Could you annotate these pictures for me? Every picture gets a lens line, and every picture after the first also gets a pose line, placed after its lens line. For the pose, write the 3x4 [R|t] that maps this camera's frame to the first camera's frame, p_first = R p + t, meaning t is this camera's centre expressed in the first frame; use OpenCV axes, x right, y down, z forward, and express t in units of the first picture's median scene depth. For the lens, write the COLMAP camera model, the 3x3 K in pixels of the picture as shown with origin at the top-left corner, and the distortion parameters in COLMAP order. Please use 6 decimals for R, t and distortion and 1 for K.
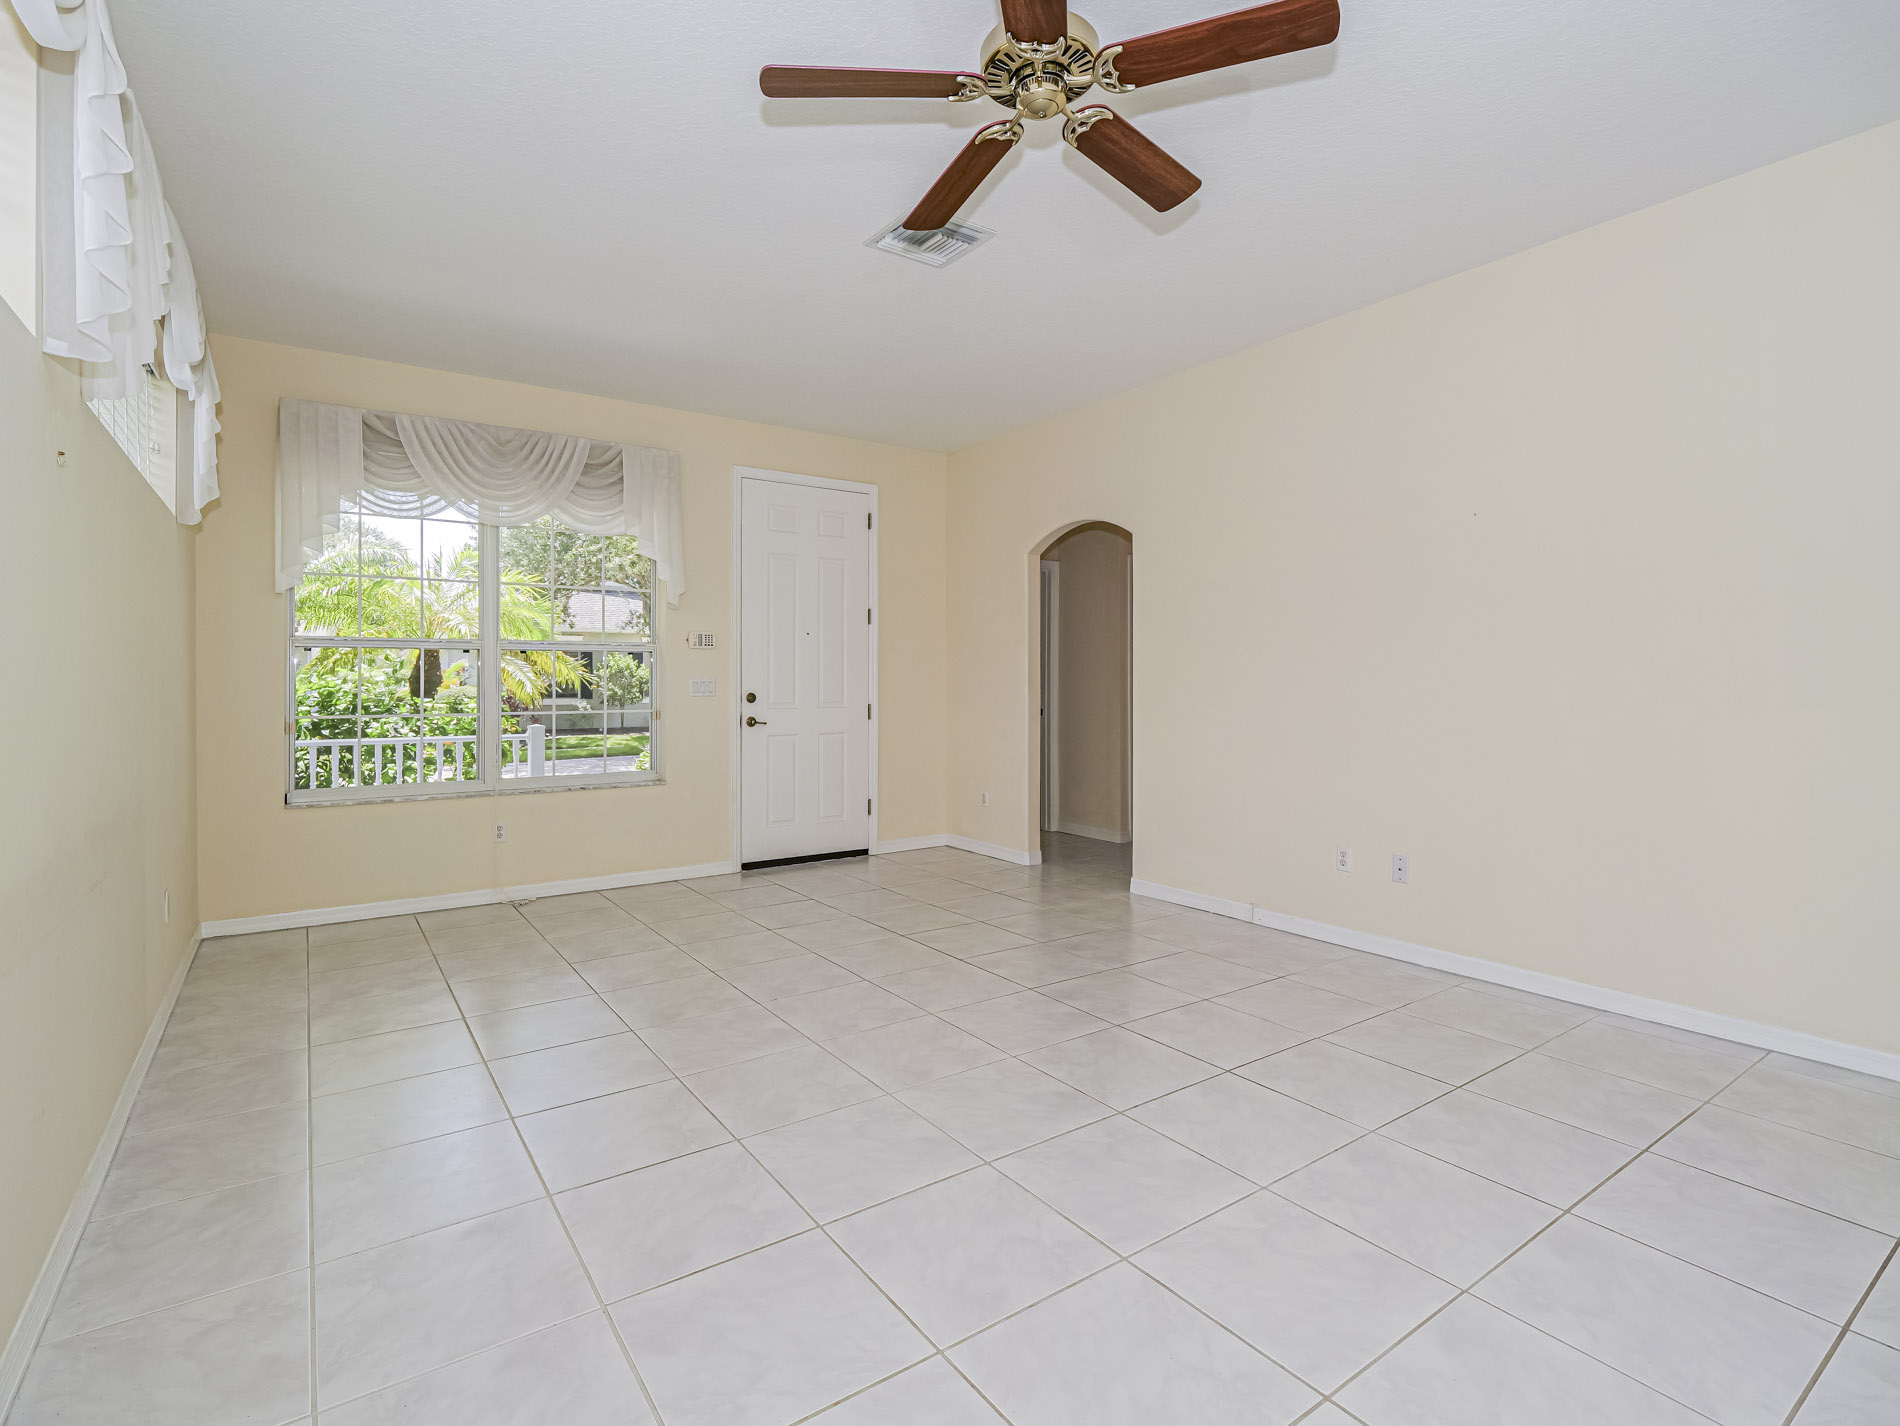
lens RADIAL K [[924.6, 0, 938.7], [0, 924.6, 684.2], [0, 0, 1]] dist [-0.014532, -0.000499]
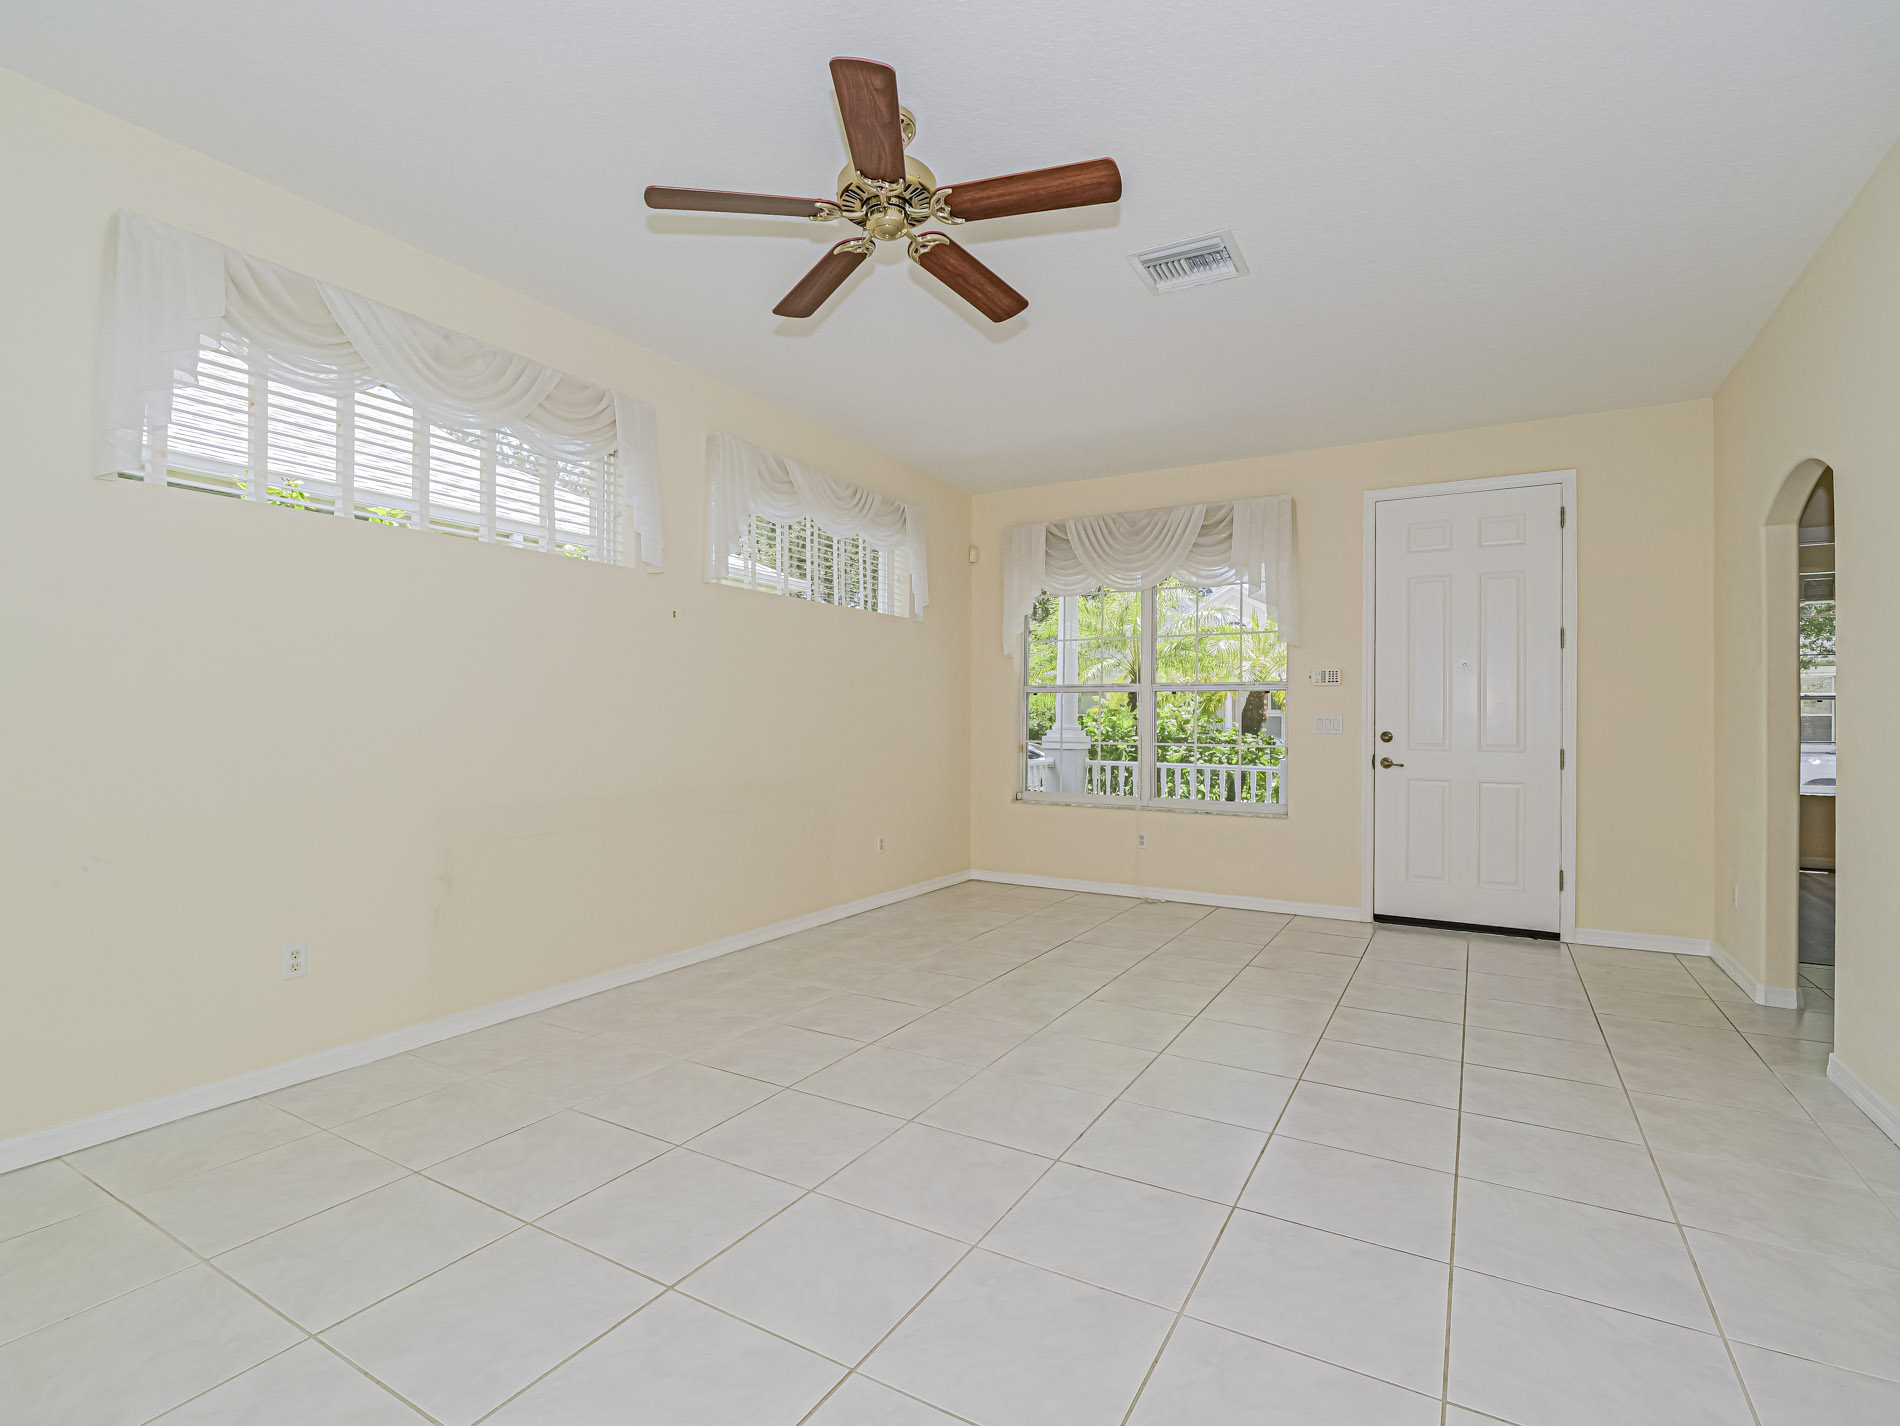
lens RADIAL K [[919.0, 0, 940.6], [0, 919.0, 708.5], [0, 0, 1]] dist [-0.012498, -0.000608]
pose [[0.415858, -0.005606, -0.909412, 0.507322], [-0.011125, 0.999875, -0.011250, 0.002005], [0.909361, 0.014795, 0.415744, 0.240448]]
